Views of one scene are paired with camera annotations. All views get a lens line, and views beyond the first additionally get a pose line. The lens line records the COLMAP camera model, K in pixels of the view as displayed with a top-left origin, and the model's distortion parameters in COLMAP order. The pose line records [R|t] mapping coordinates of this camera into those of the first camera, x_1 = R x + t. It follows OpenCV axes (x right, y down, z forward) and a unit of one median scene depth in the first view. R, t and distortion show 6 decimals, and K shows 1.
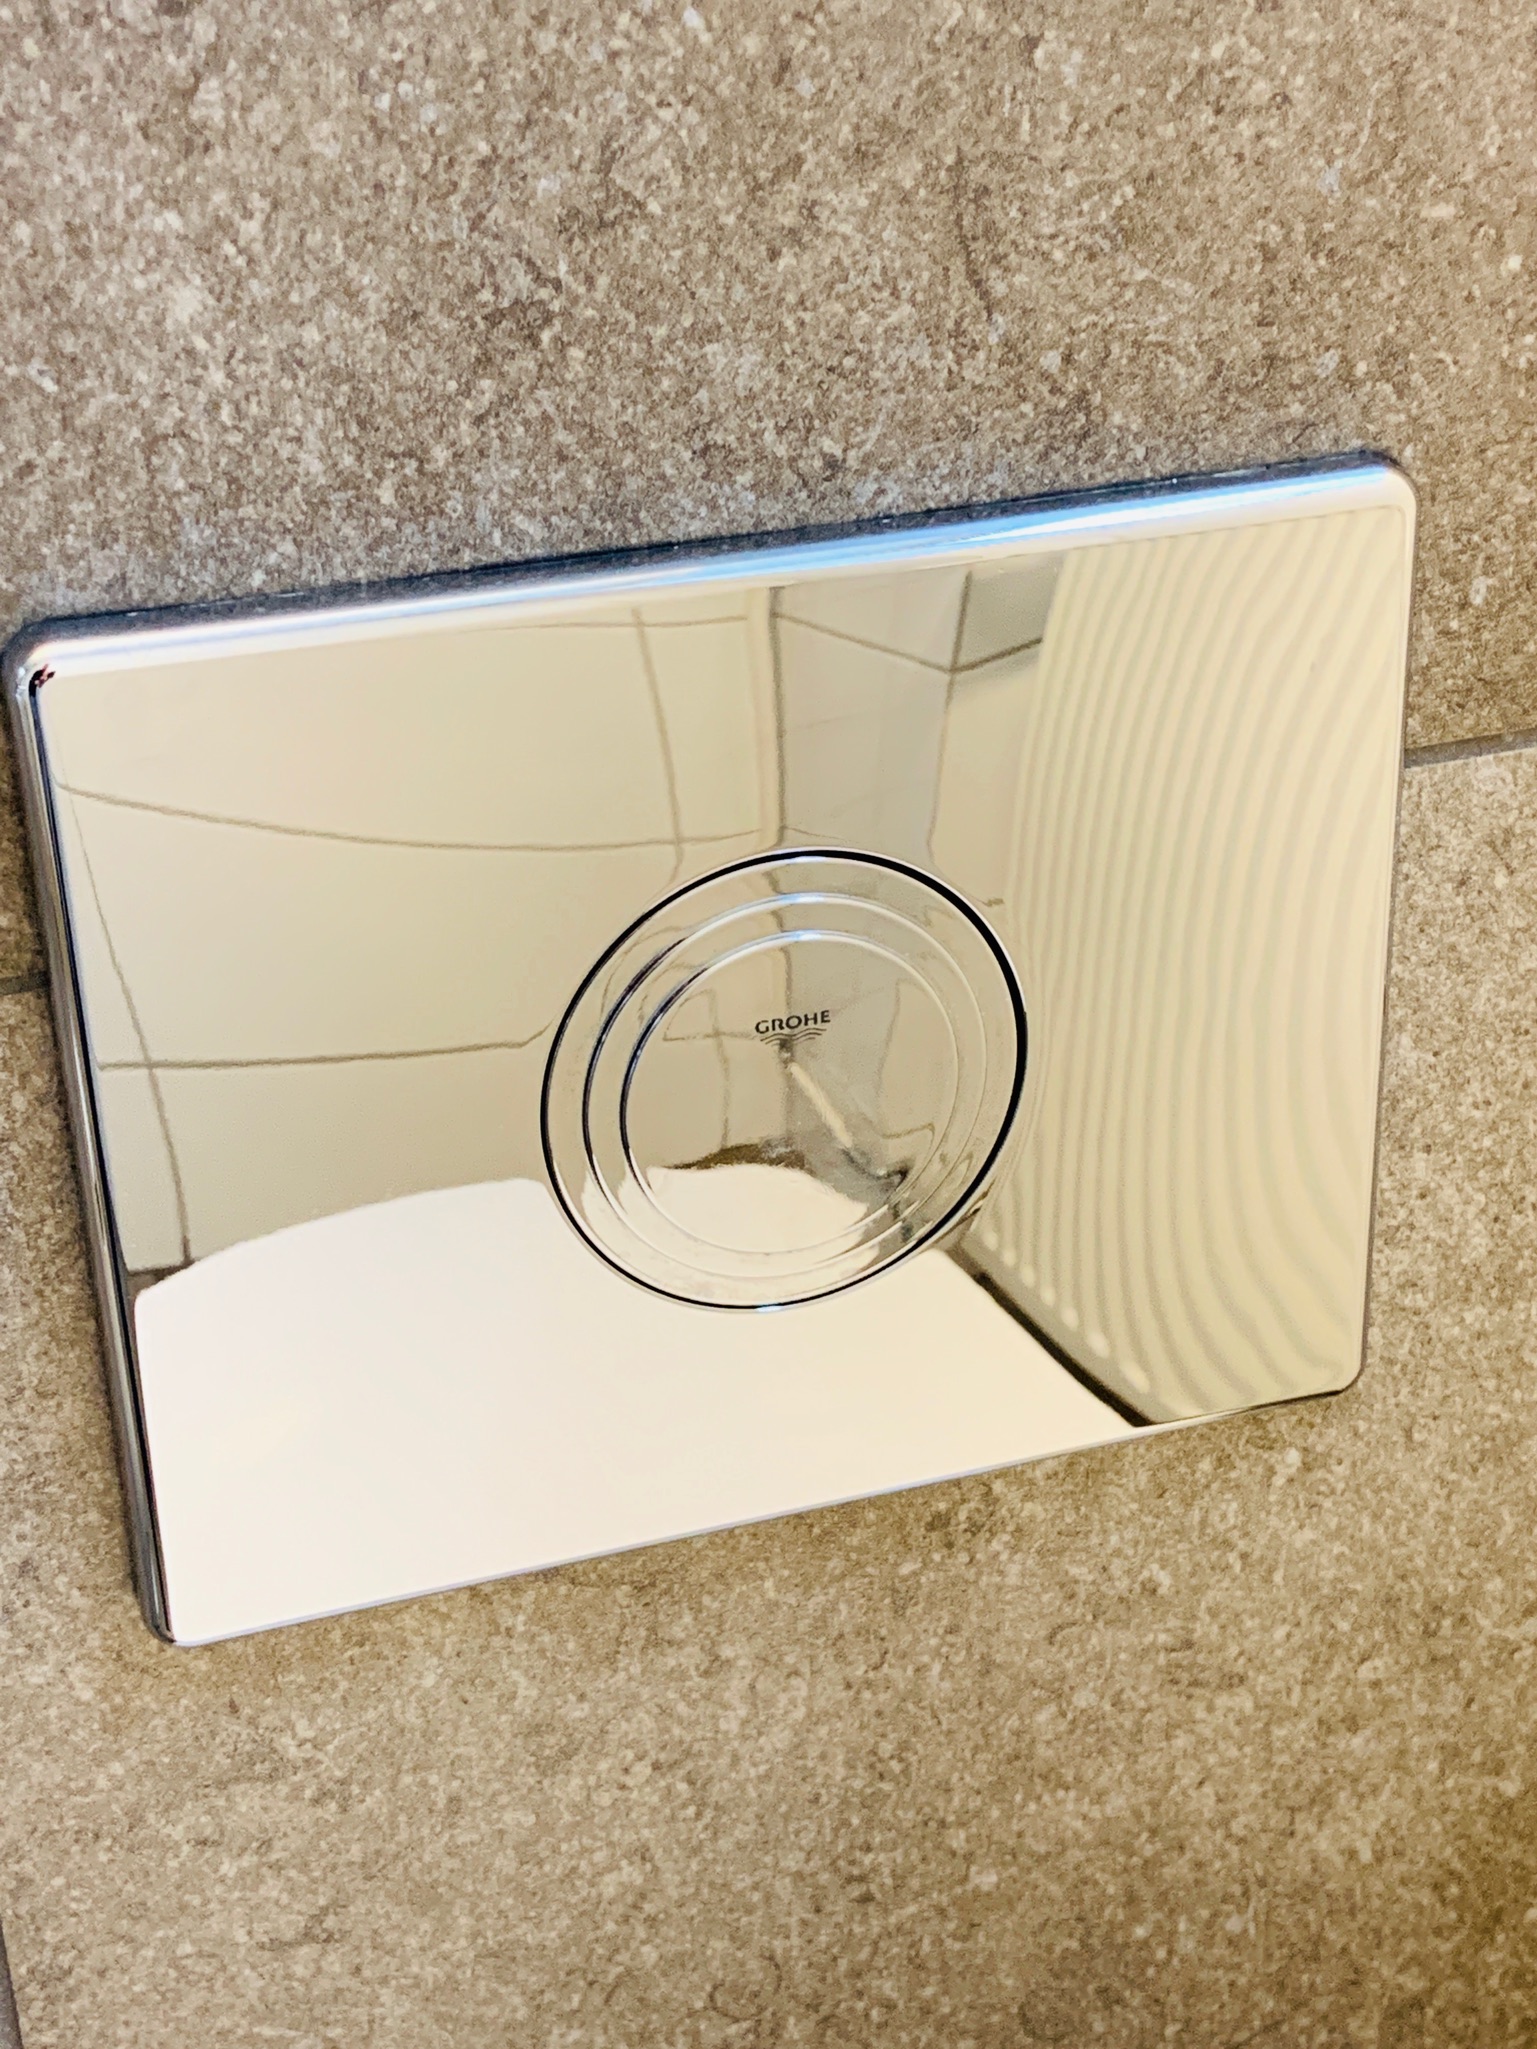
lens RADIAL K [[2963.3, 0, 773.7], [0, 2963.3, 953.4], [0, 0, 1]] dist [0.082385, -0.018568]
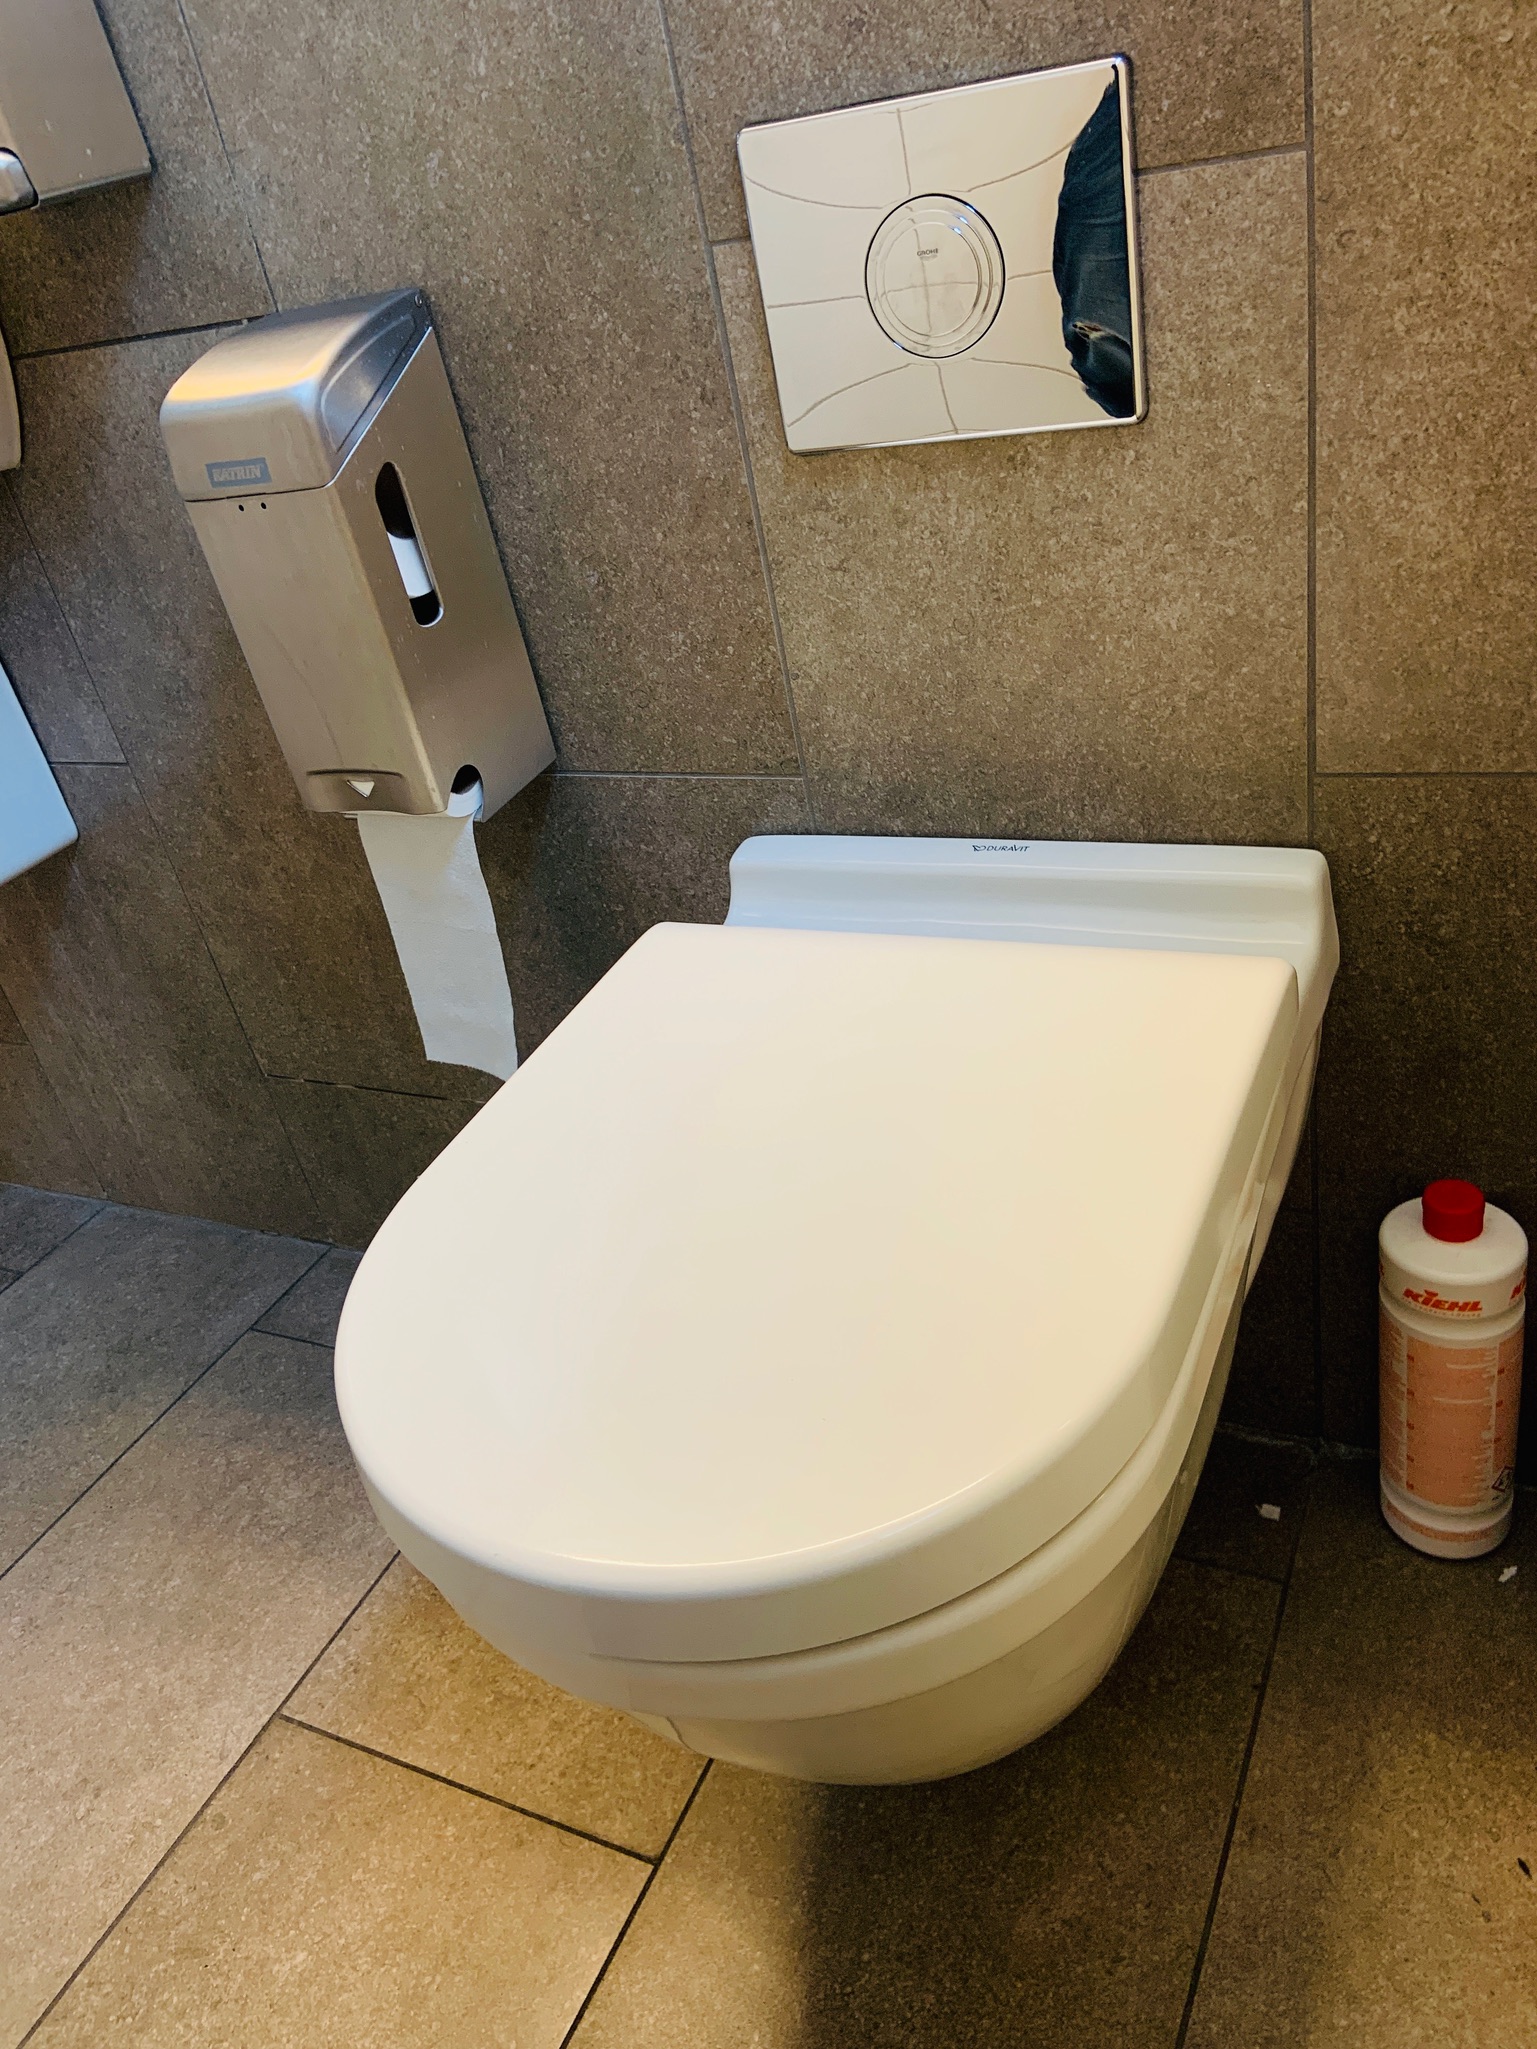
lens RADIAL K [[1539.6, 0, 785.9], [0, 1539.6, 999.1], [0, 0, 1]] dist [0.131301, -0.181129]
pose [[0.724049, 0.265640, -0.636544, 1.117151], [-0.149152, 0.961328, 0.231523, 0.400526], [0.673429, -0.072692, 0.735669, -0.453771]]
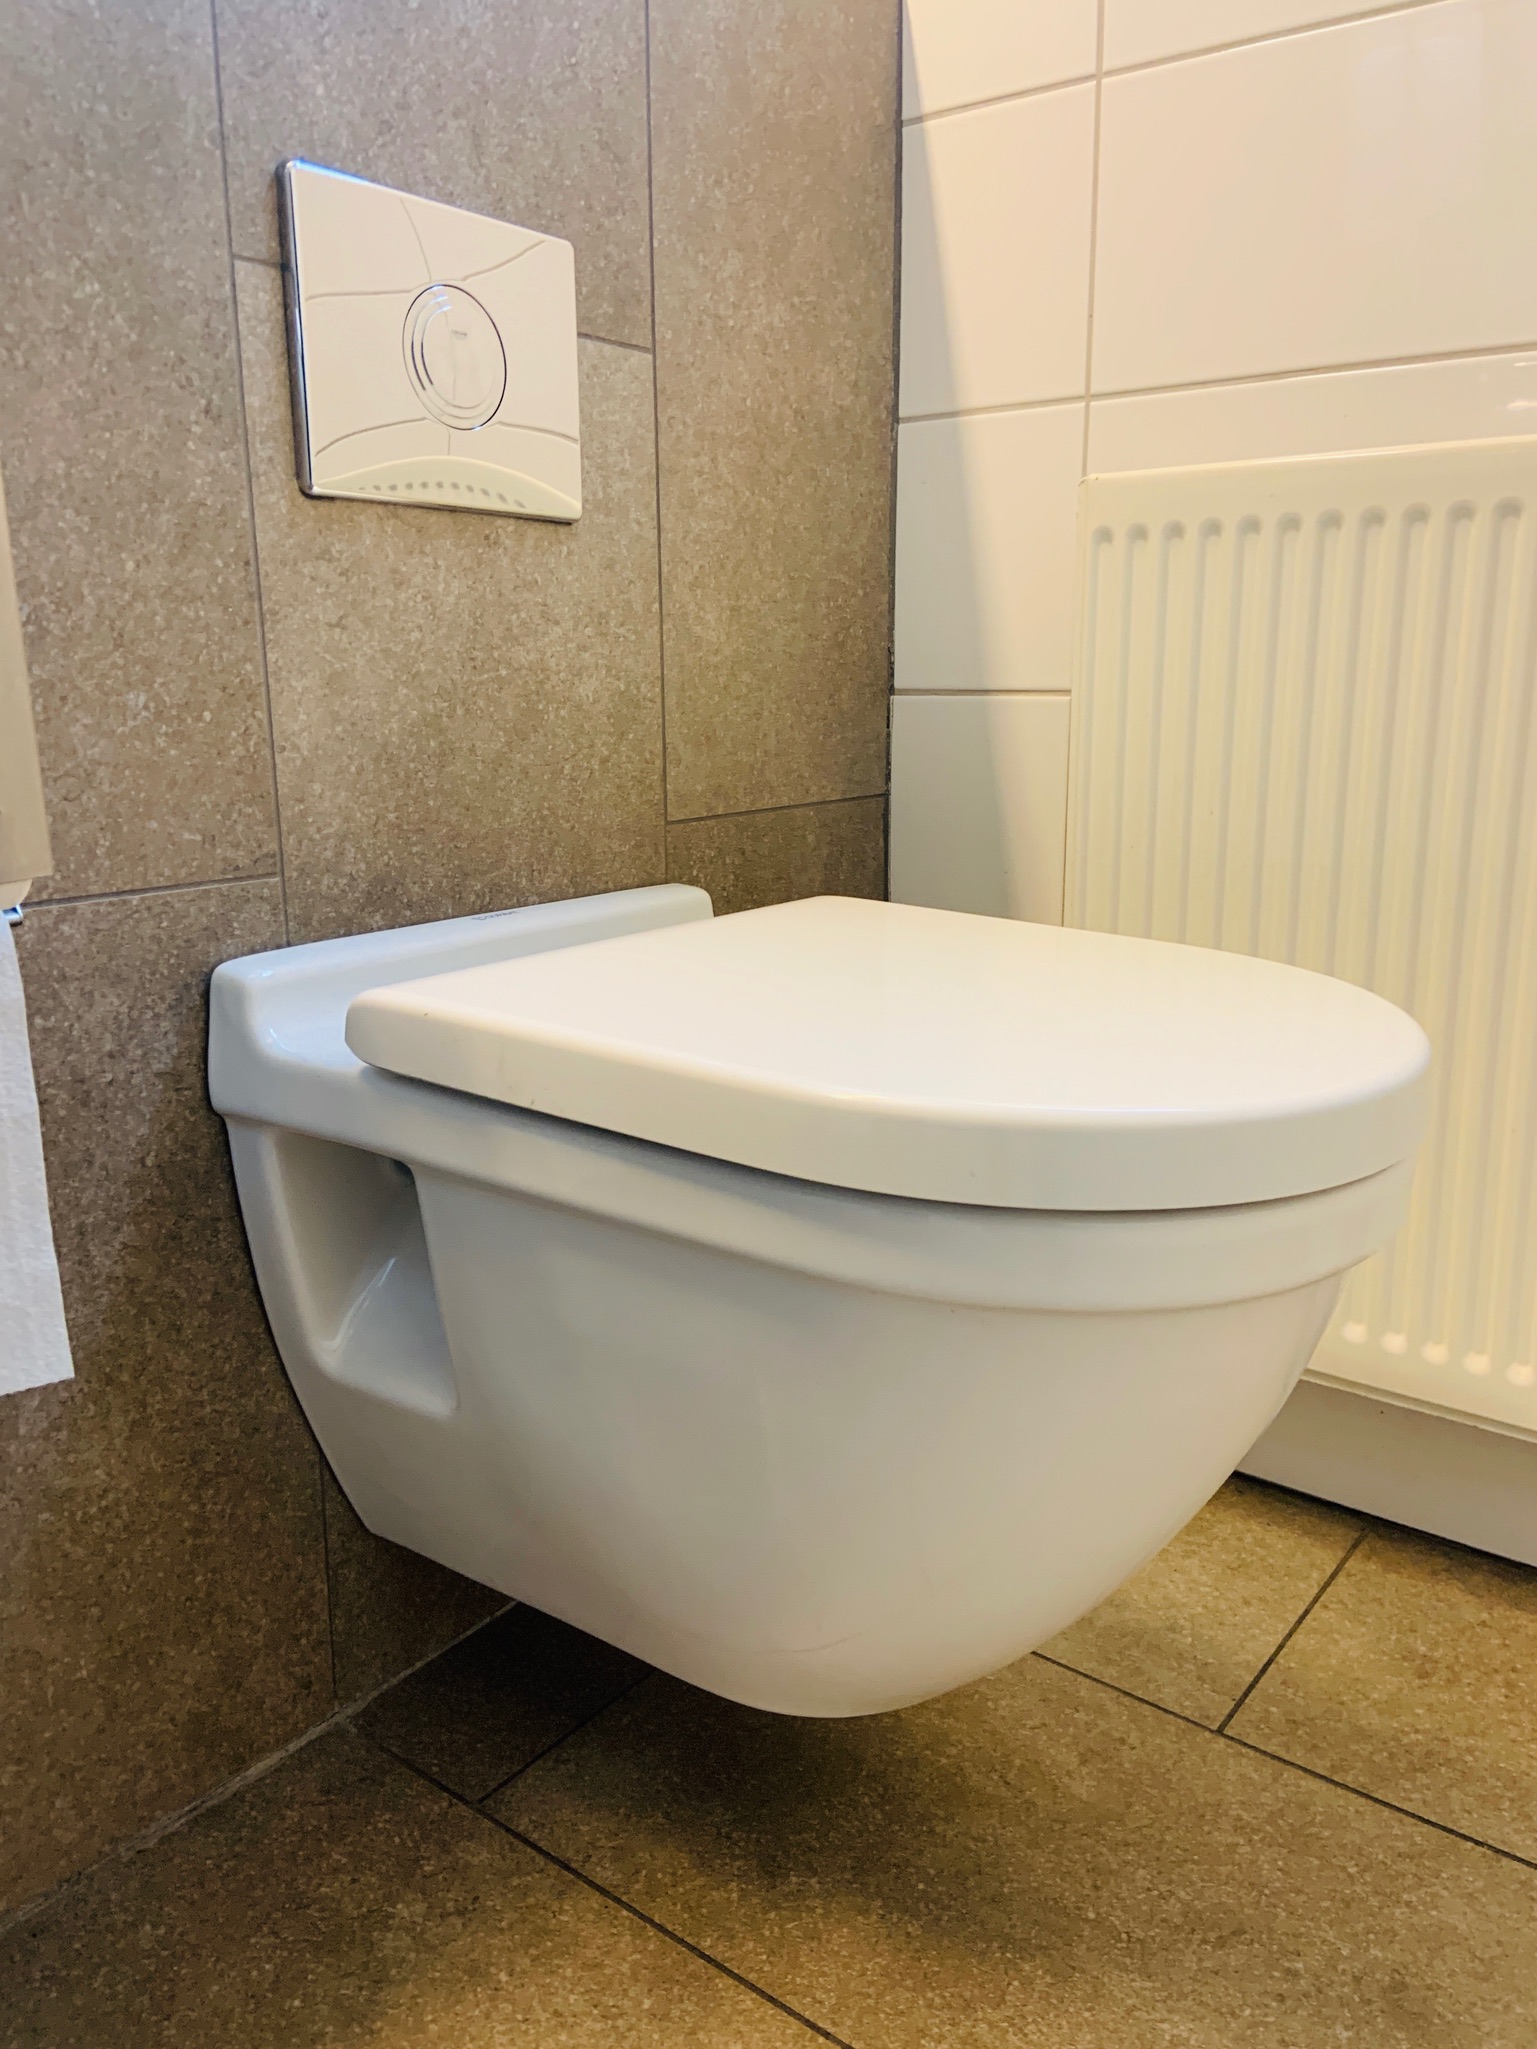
lens RADIAL K [[1539.6, 0, 785.9], [0, 1539.6, 999.1], [0, 0, 1]] dist [0.131301, -0.181129]
pose [[0.820245, -0.087830, 0.565229, -0.766222], [0.219903, 0.960622, -0.169849, 1.132489], [-0.528053, 0.263614, 0.807259, -0.568147]]
